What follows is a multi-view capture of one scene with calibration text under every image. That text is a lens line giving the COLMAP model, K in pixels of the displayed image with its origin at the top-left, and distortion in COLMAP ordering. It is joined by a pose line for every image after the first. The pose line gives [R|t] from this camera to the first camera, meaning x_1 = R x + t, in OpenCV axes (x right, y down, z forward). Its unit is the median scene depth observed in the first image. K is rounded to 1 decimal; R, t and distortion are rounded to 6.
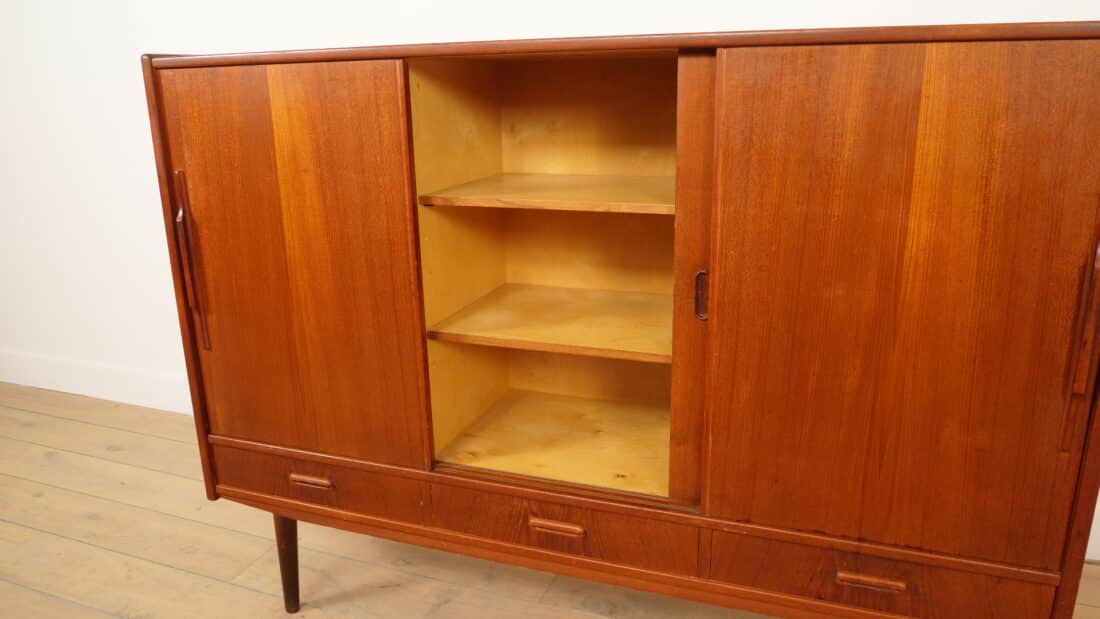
lens RADIAL K [[794.9, 0, 554.4], [0, 794.9, 314.3], [0, 0, 1]] dist [-0.040731, 0.003915]
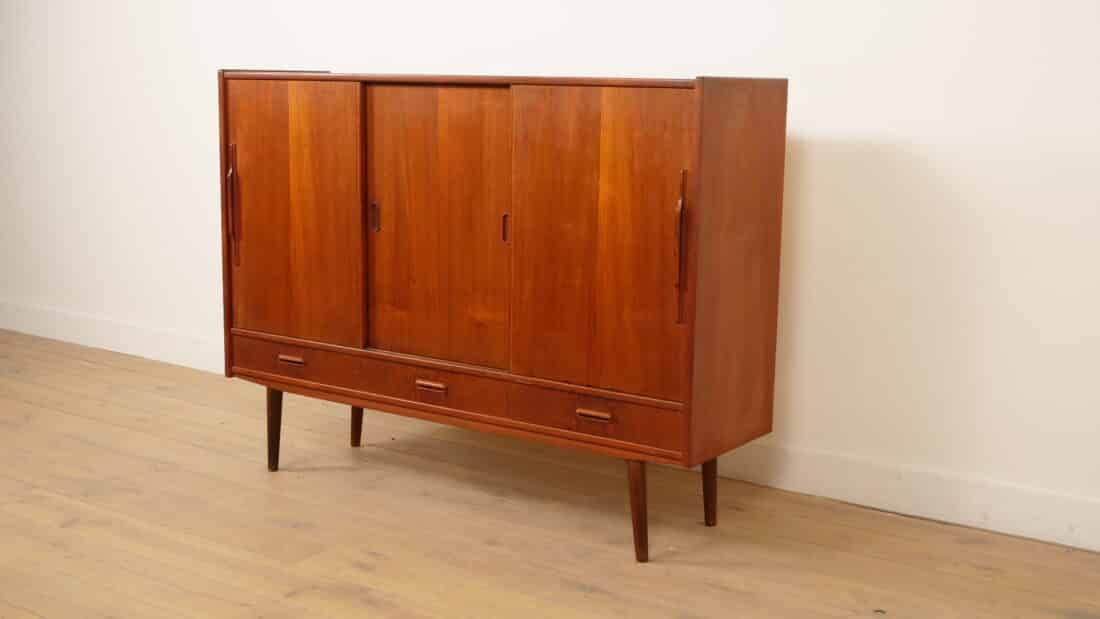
lens RADIAL K [[1380.0, 0, 550.0], [0, 1380.0, 309.5], [0, 0, 1]] dist [0.009560, 0.003398]
pose [[0.966540, 0.075765, -0.245072, 0.849928], [-0.102995, 0.989616, -0.100258, 0.362793], [0.234931, 0.122145, 0.964307, -1.490897]]
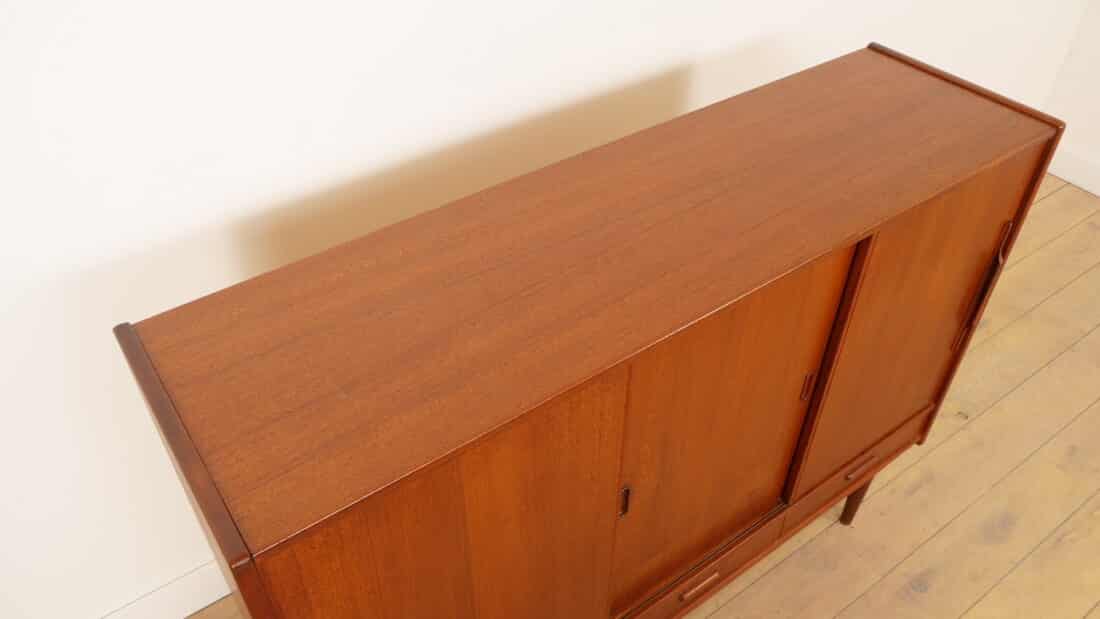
lens RADIAL K [[834.0, 0, 550.0], [0, 834.0, 309.5], [0, 0, 1]] dist [-0.024623, -0.001765]
pose [[0.553364, -0.524228, 0.647282, -0.699858], [0.215320, 0.840721, 0.496815, -0.731962], [-0.804628, -0.135547, 0.578102, 0.518083]]
